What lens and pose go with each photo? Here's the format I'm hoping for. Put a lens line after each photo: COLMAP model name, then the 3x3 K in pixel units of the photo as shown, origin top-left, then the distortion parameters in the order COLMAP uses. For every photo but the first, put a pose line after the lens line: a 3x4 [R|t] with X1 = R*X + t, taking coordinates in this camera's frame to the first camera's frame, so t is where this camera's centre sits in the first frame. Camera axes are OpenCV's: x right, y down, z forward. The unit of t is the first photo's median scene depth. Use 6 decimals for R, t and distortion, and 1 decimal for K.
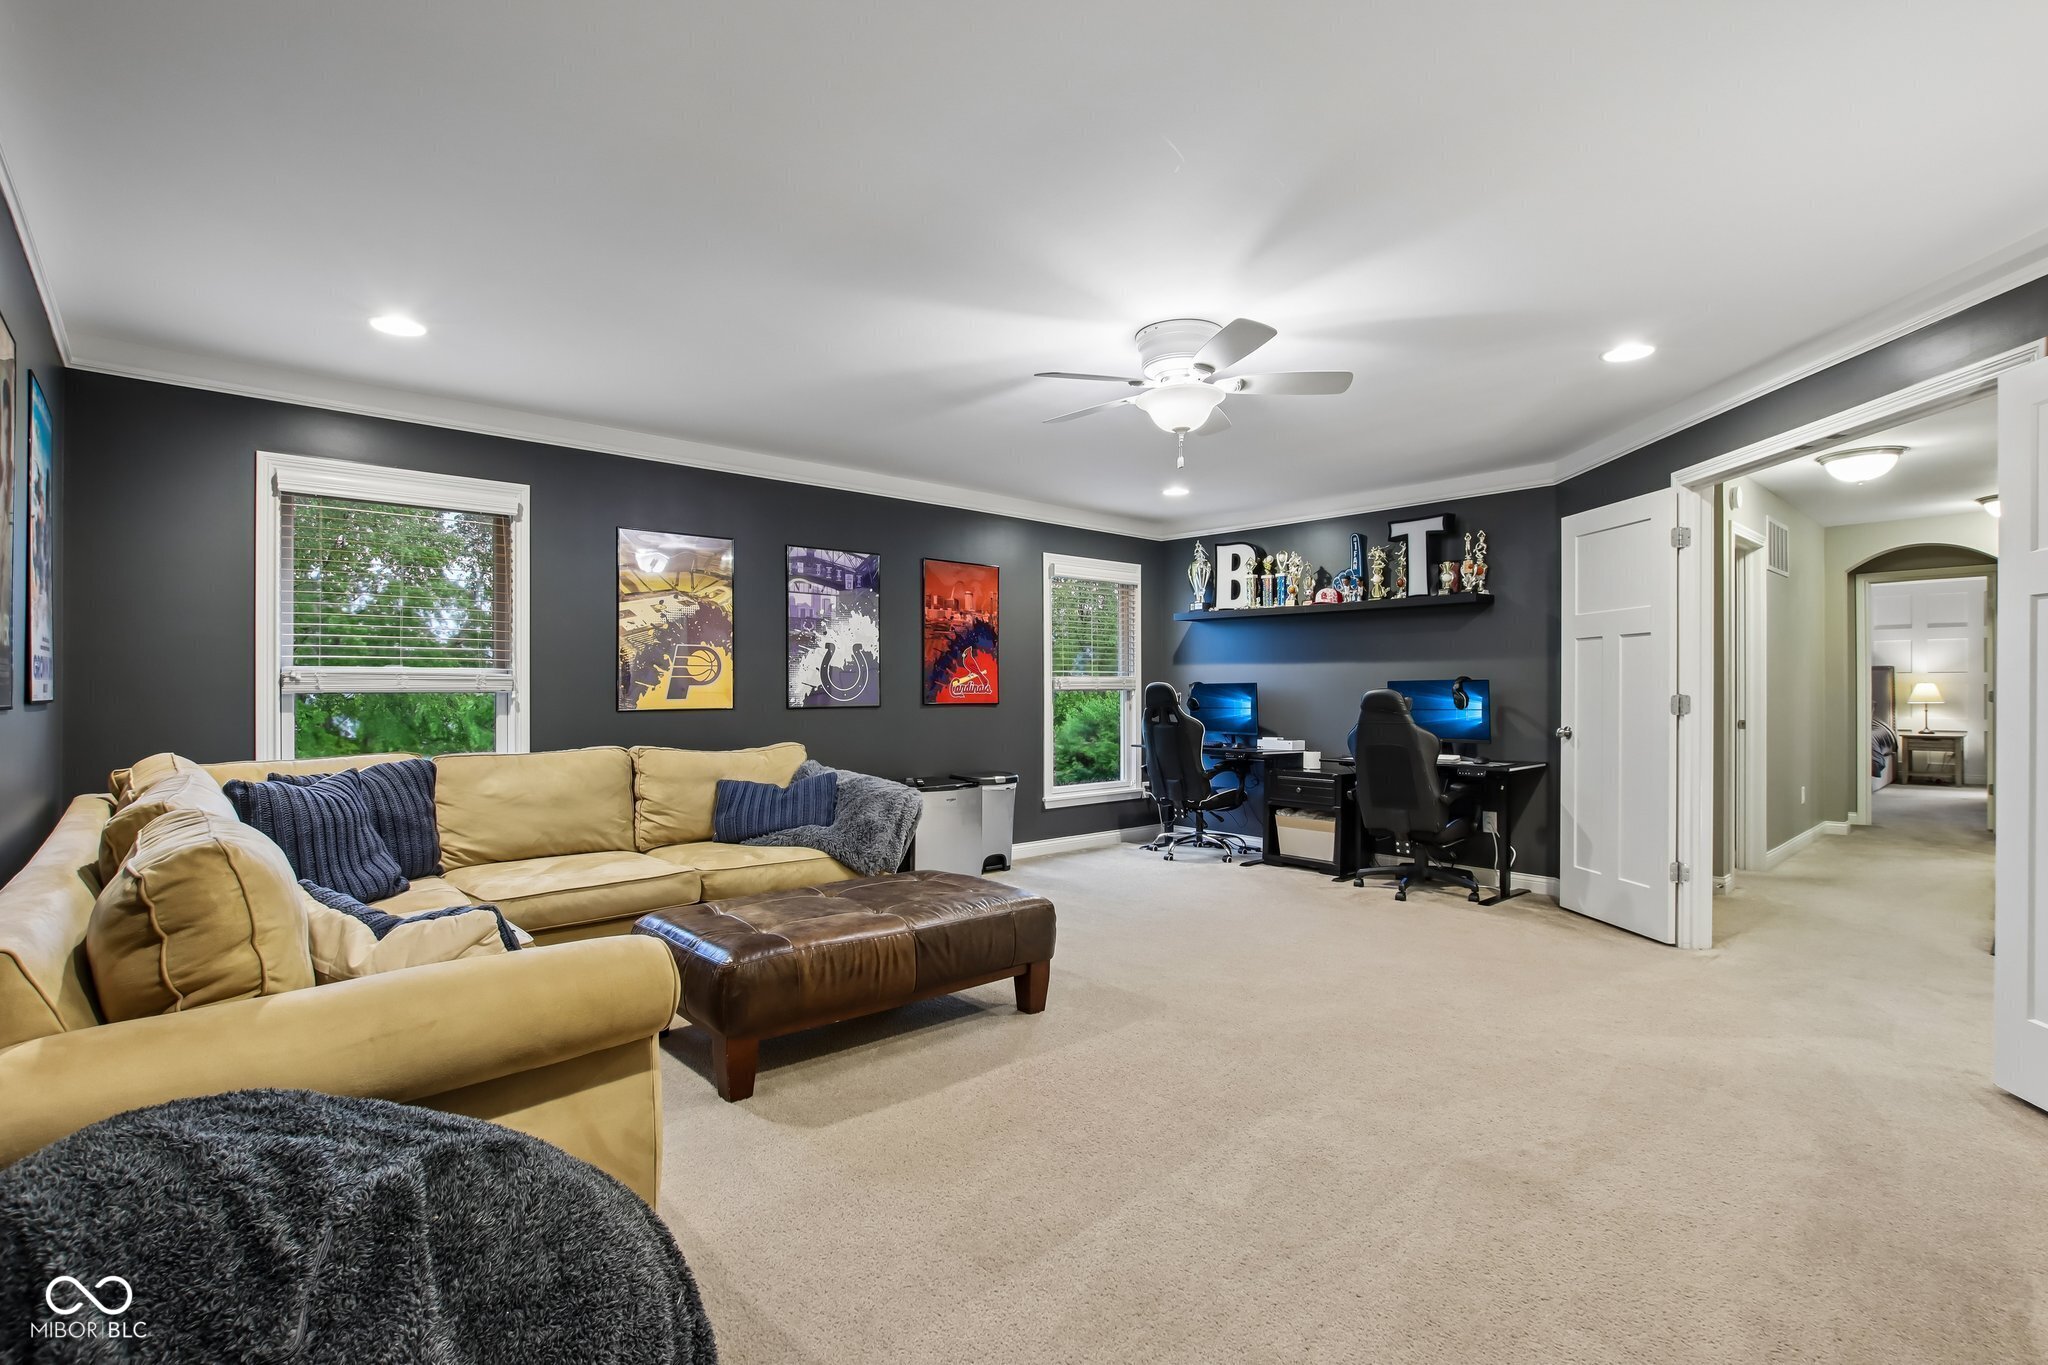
lens RADIAL K [[992.4, 0, 1024.0], [0, 992.4, 682.5], [0, 0, 1]] dist [0.001105, 0.001081]
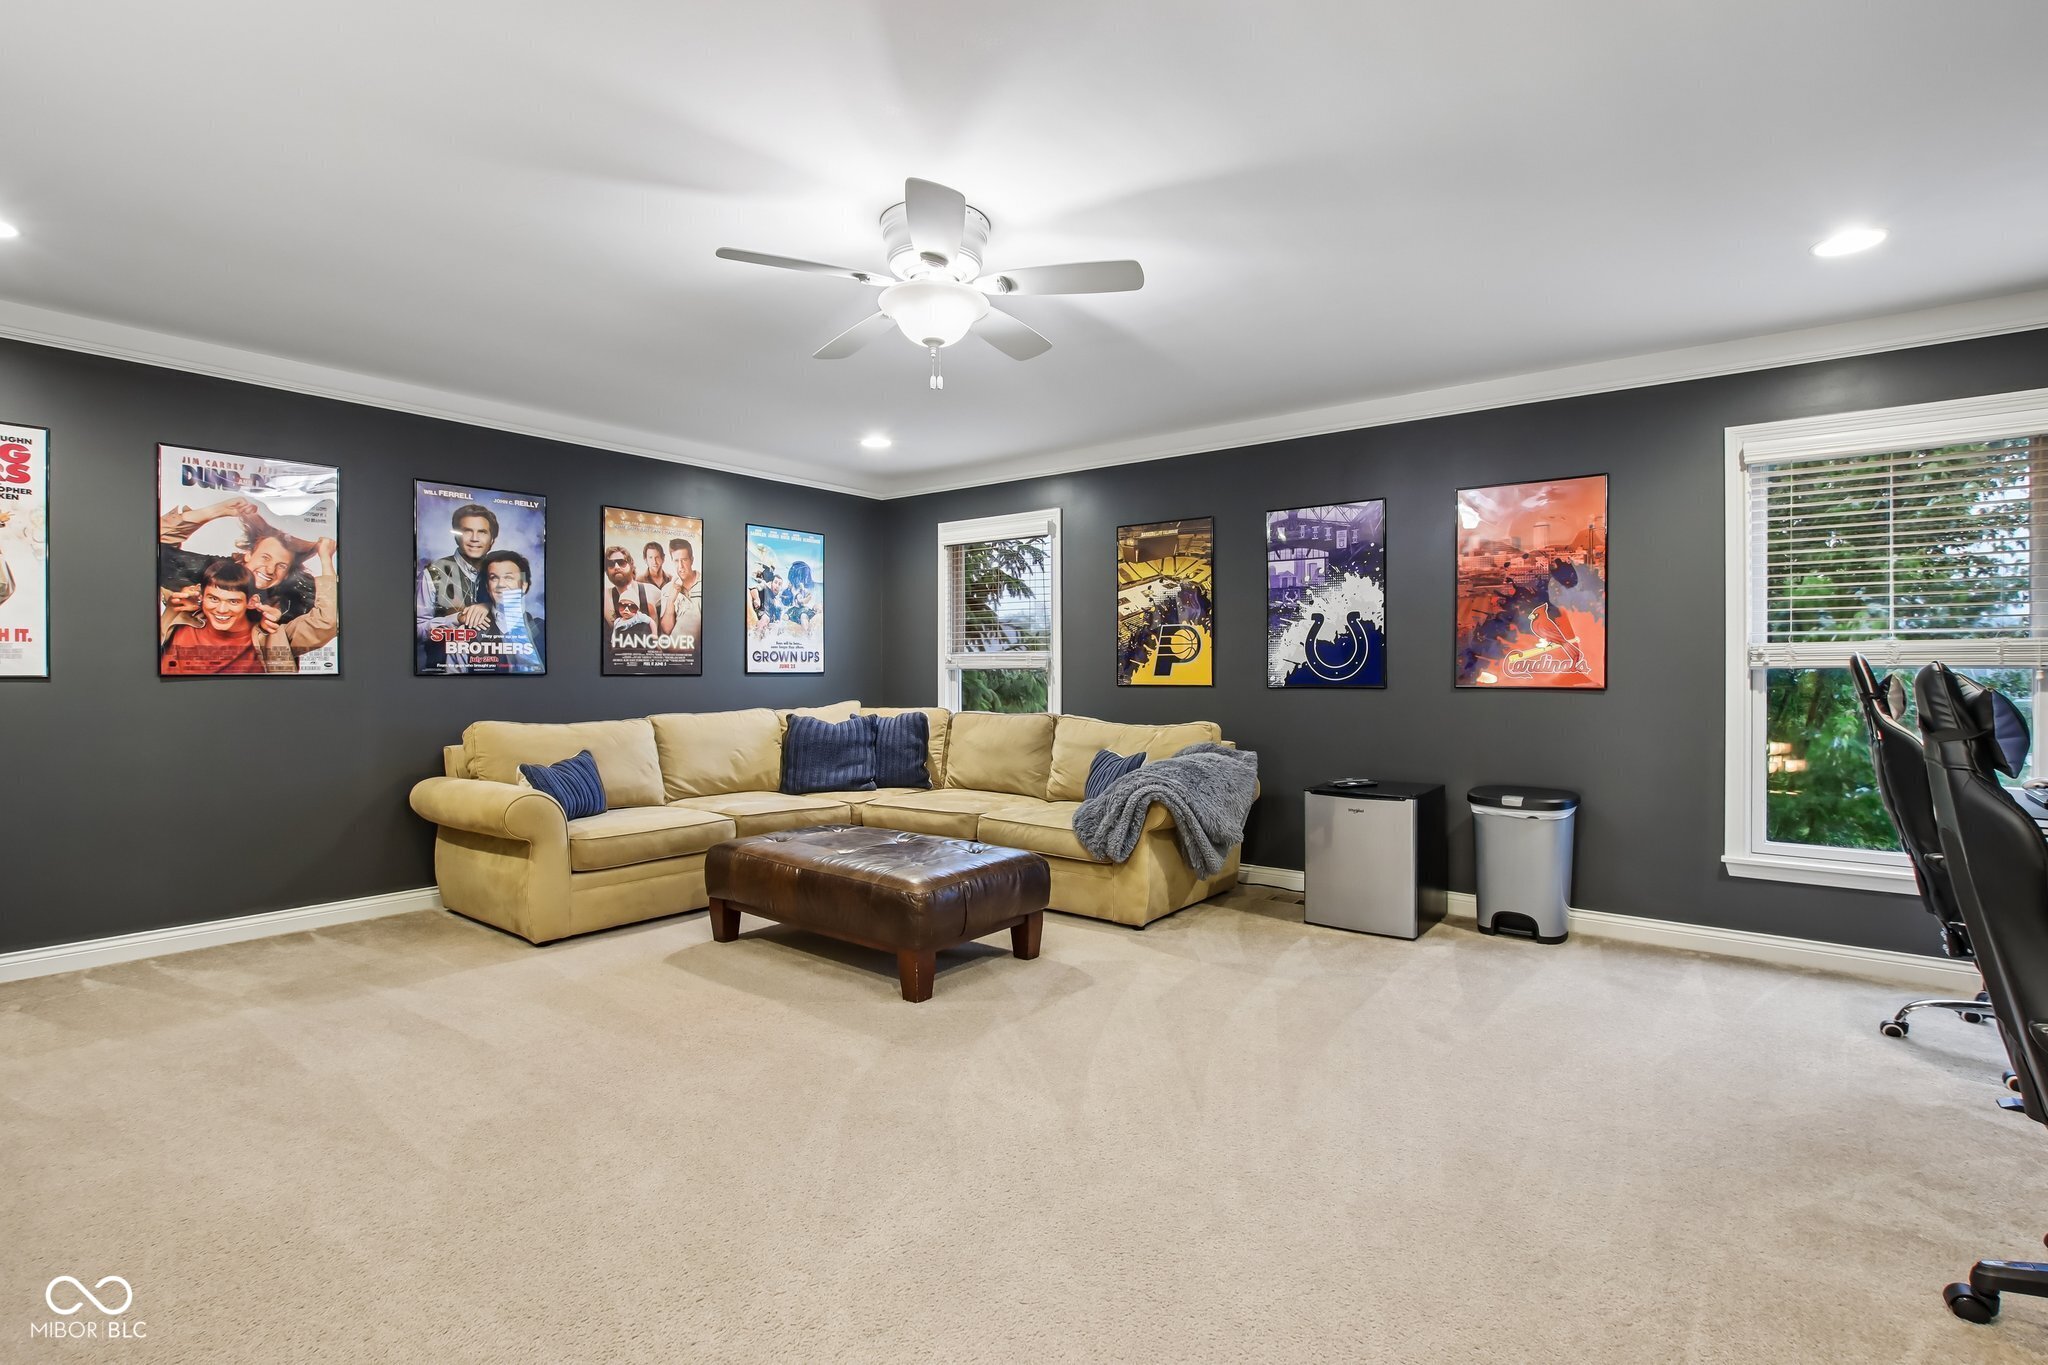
lens RADIAL K [[992.4, 0, 1024.0], [0, 992.4, 682.5], [0, 0, 1]] dist [0.001105, 0.001081]
pose [[0.151708, 0.019161, -0.988240, 0.638352], [0.009320, 0.999740, 0.020814, 0.000281], [0.988381, -0.012368, 0.151490, 0.624695]]
